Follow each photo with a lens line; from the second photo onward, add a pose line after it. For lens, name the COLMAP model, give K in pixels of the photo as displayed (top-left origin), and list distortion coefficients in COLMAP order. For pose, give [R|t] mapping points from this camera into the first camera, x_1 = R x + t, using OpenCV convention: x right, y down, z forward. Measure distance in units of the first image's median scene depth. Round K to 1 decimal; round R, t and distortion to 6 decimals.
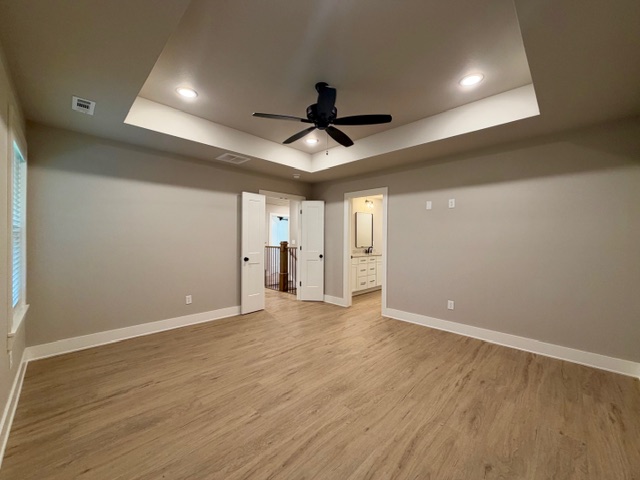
lens RADIAL K [[255.5, 0, 320.0], [0, 255.5, 241.1], [0, 0, 1]] dist [0.001219, -0.000342]
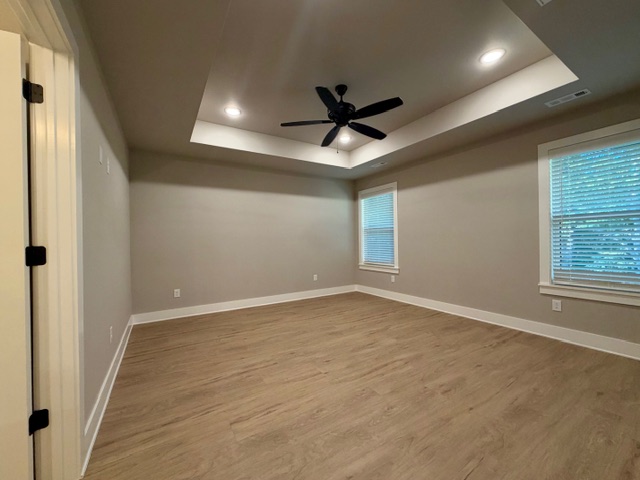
lens RADIAL K [[255.5, 0, 320.2], [0, 255.5, 239.8], [0, 0, 1]] dist [0.001219, -0.000342]
pose [[-0.971583, 0.007879, 0.236567, -0.160778], [0.009522, 0.999938, 0.005803, 0.042803], [-0.236507, 0.007891, -0.971598, 2.113593]]
